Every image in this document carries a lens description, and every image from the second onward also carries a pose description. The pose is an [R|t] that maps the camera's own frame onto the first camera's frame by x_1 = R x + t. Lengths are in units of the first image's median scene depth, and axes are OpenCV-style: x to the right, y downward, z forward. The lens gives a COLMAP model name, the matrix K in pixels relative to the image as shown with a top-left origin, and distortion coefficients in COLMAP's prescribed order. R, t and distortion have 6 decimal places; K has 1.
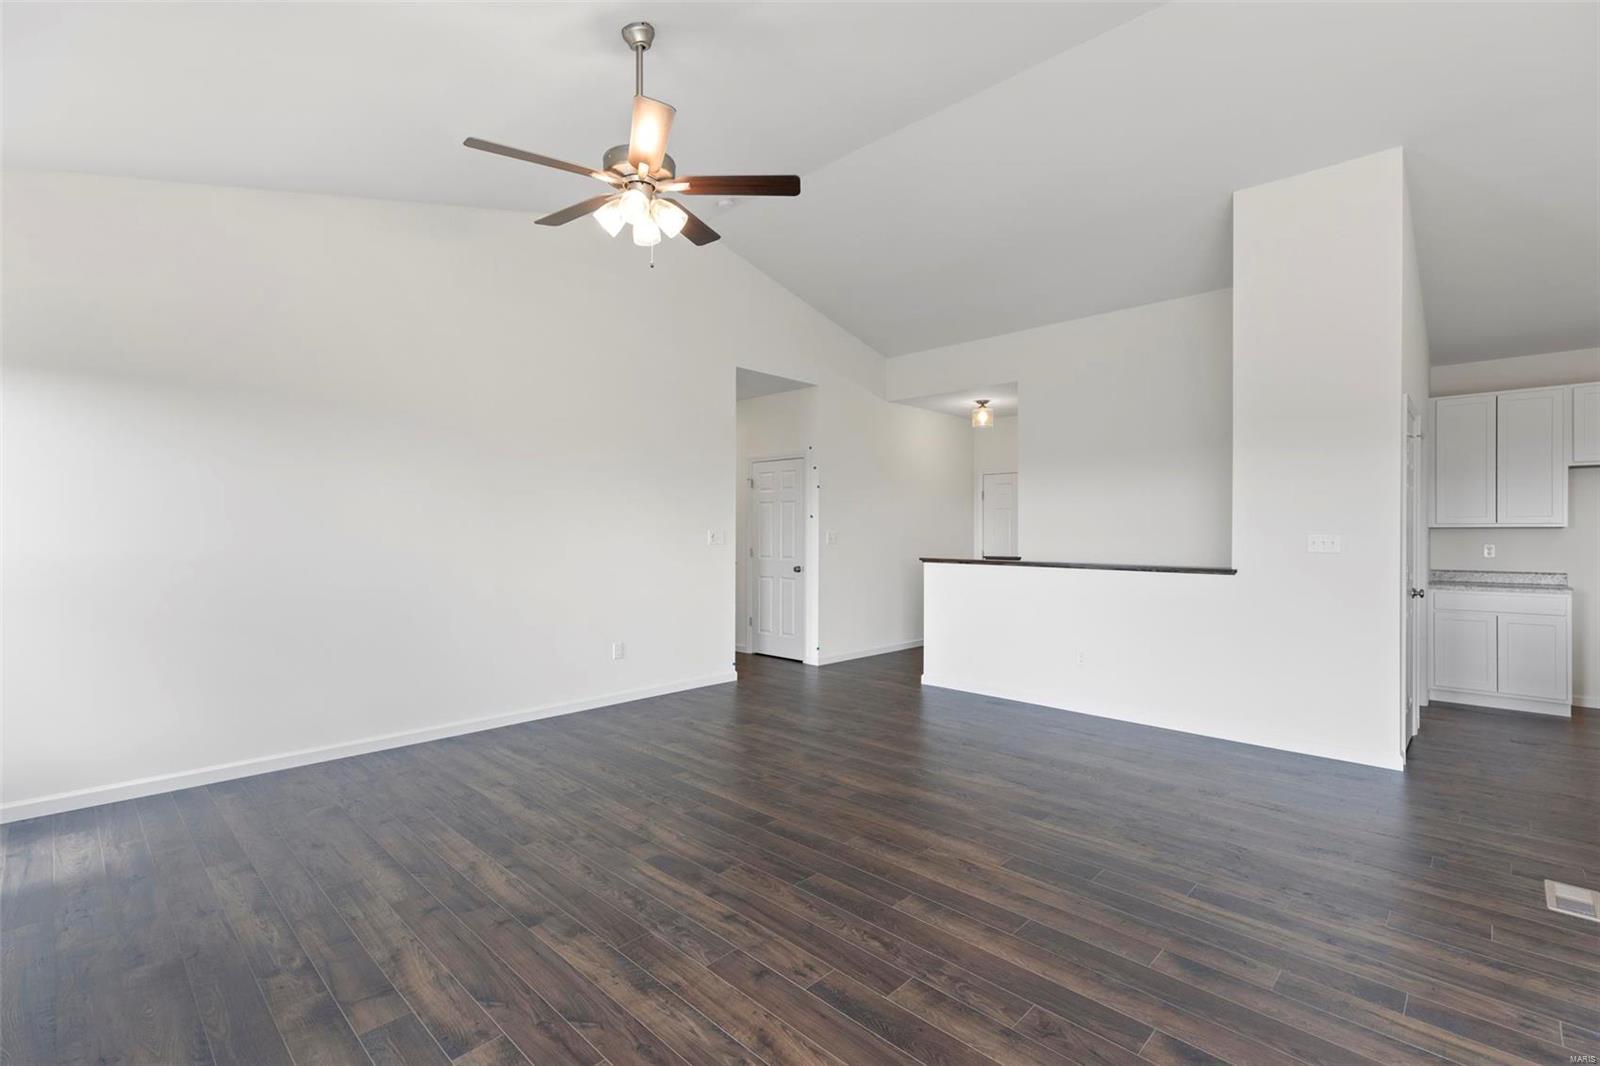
lens RADIAL K [[718.1, 0, 803.4], [0, 718.1, 534.6], [0, 0, 1]] dist [0.007130, 0.000065]
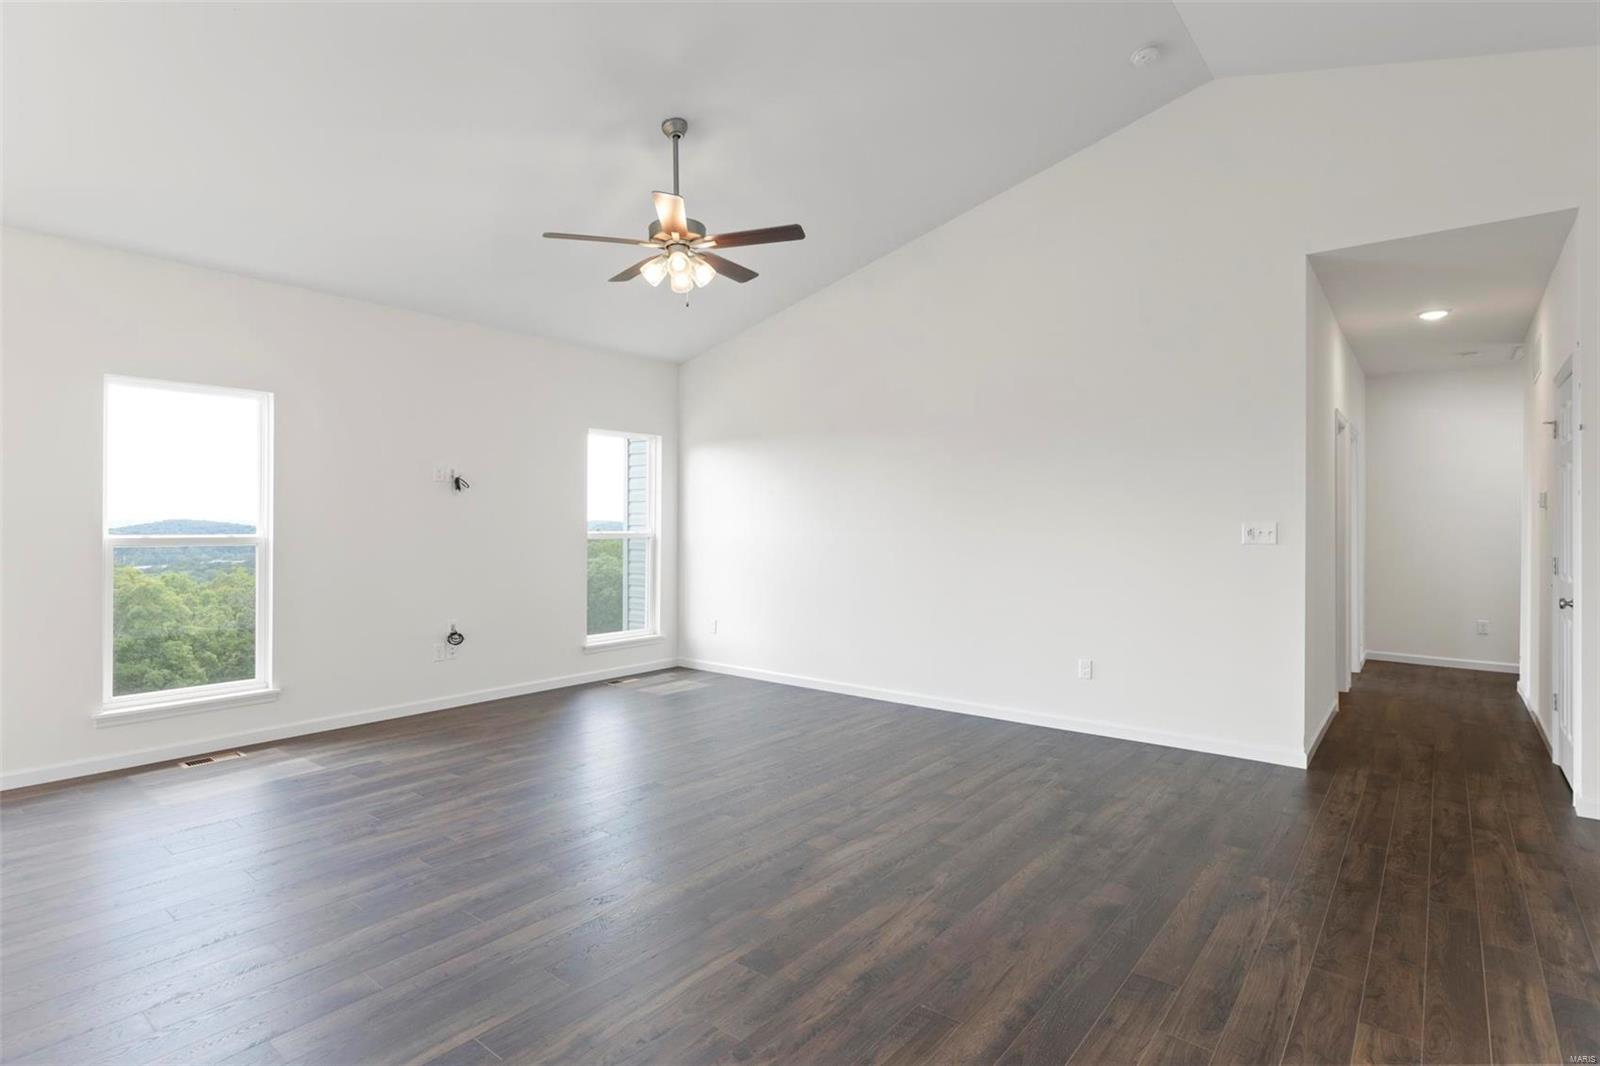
lens RADIAL K [[804.3, 0, 800.0], [0, 804.3, 533.0], [0, 0, 1]] dist [0.003454, 0.000329]
pose [[0.082448, 0.008808, -0.996556, 0.558023], [-0.003743, 0.999957, 0.008528, -0.002083], [0.996588, 0.003027, 0.082477, 0.519709]]
